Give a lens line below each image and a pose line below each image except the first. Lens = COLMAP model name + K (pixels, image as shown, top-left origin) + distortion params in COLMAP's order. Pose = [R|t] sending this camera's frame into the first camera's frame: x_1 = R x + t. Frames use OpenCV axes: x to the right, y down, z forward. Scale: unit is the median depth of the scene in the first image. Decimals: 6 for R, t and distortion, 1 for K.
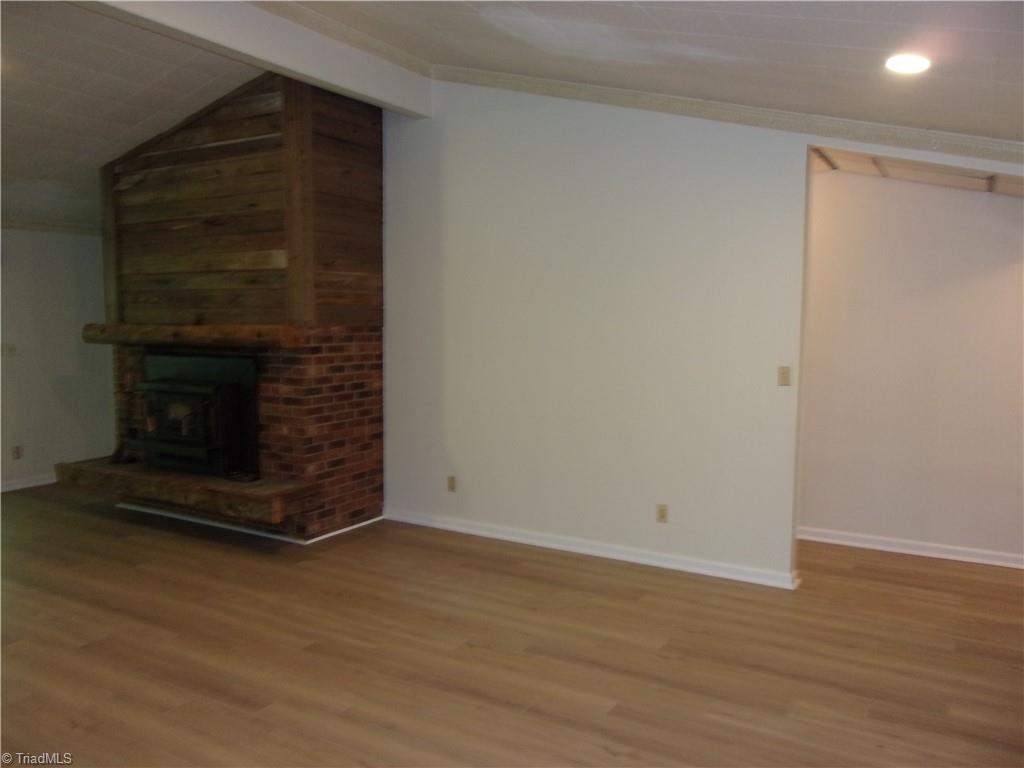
lens RADIAL K [[808.6, 0, 512.0], [0, 808.6, 384.0], [0, 0, 1]] dist [-0.029807, -0.002738]
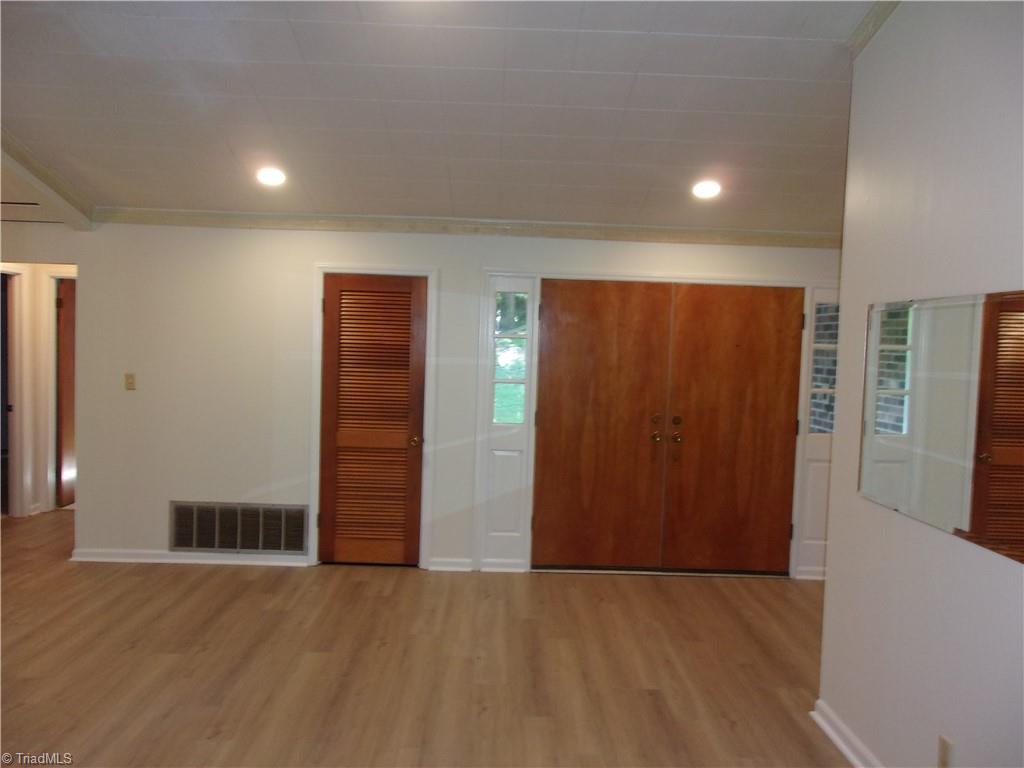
lens RADIAL K [[825.6, 0, 512.0], [0, 825.6, 384.0], [0, 0, 1]] dist [0.000011, 0.163500]
pose [[-0.523370, -0.075186, 0.848782, -0.627328], [0.040448, 0.992785, 0.112883, -0.080482], [-0.851145, 0.093411, -0.516552, 0.793138]]
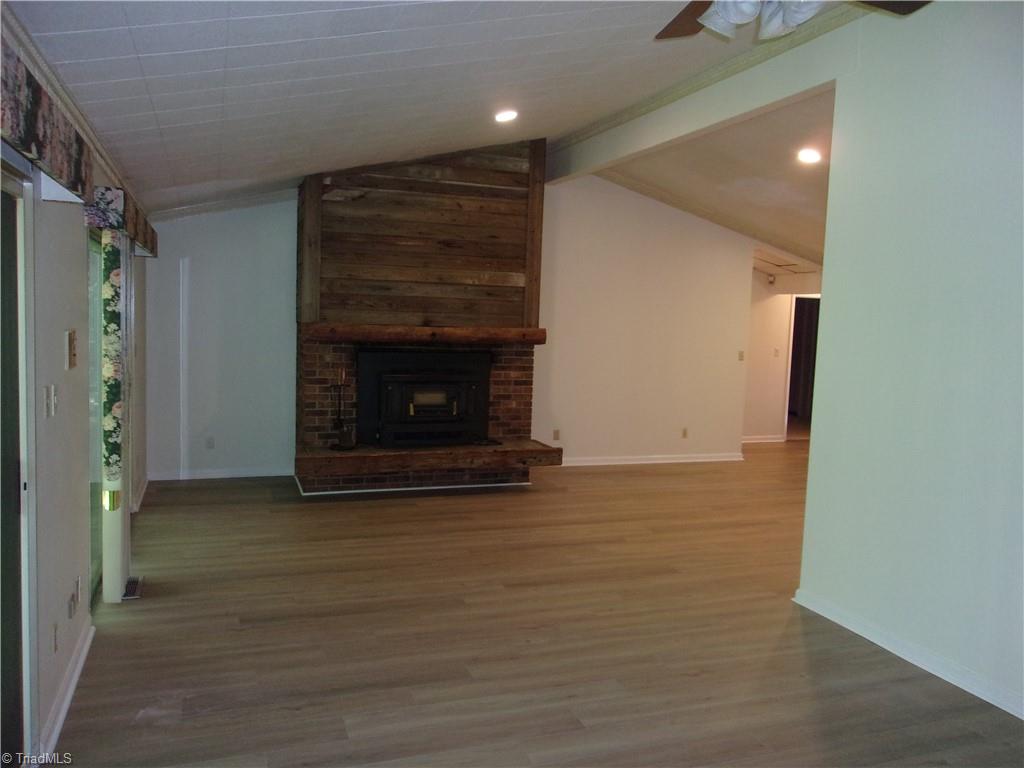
lens RADIAL K [[803.7, 0, 506.6], [0, 803.7, 383.2], [0, 0, 1]] dist [-0.015475, 0.040796]
pose [[0.642556, -0.049217, 0.764656, -1.318859], [0.040010, 0.998729, 0.030662, -0.020398], [-0.765193, 0.010891, 0.643708, 0.132663]]
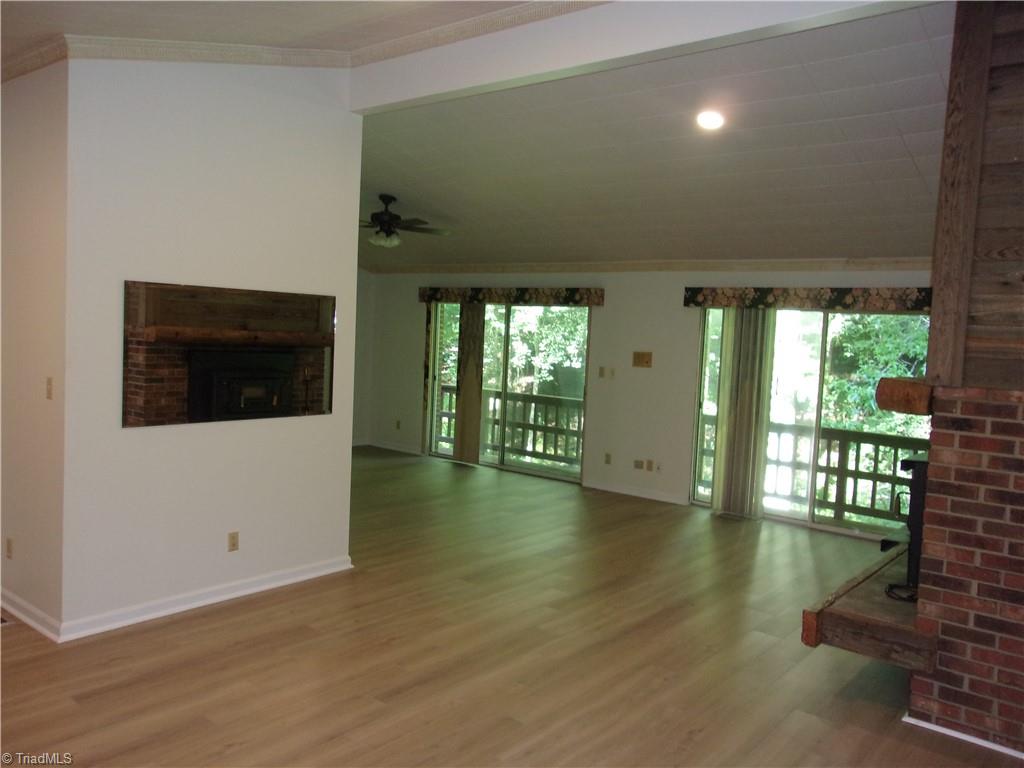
lens RADIAL K [[803.7, 0, 507.1], [0, 803.7, 381.6], [0, 0, 1]] dist [-0.021597, 0.069352]
pose [[-0.154584, 0.048245, -0.986801, 0.410310], [-0.138112, 0.987944, 0.069936, -0.068376], [0.978279, 0.147100, -0.146057, 0.731949]]
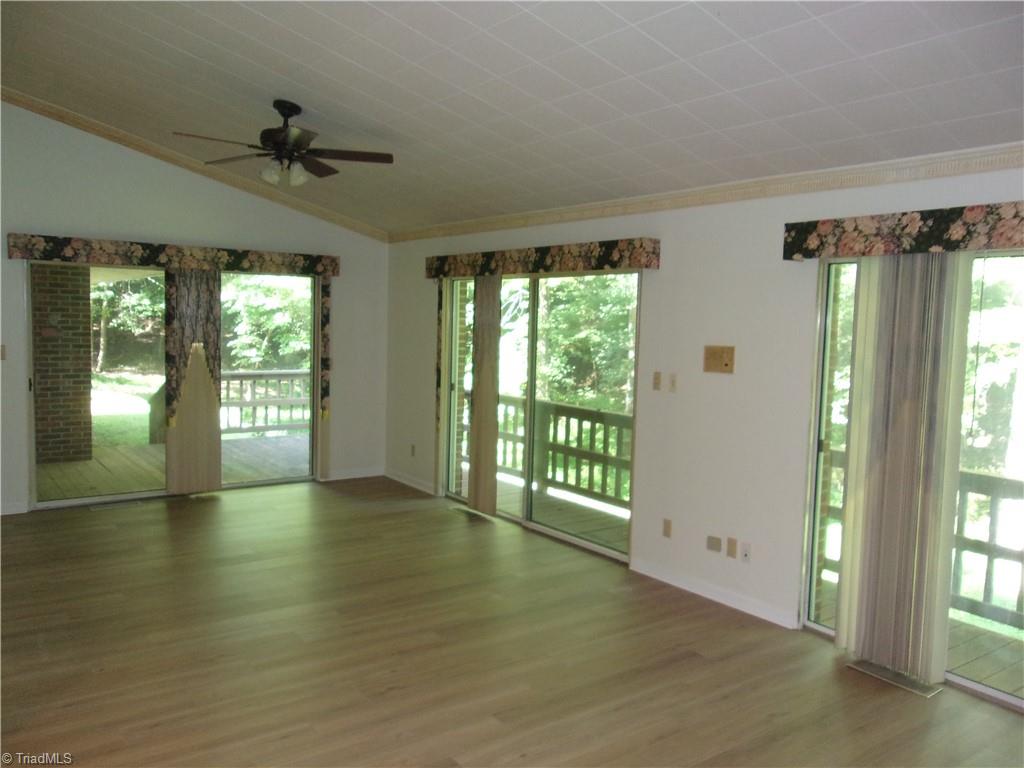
lens RADIAL K [[803.7, 0, 506.6], [0, 803.7, 383.2], [0, 0, 1]] dist [-0.015475, 0.040796]
pose [[-0.408194, 0.057487, -0.911083, -0.229495], [-0.111767, 0.987360, 0.112376, -0.084538], [0.906027, 0.147700, -0.396609, 0.887370]]
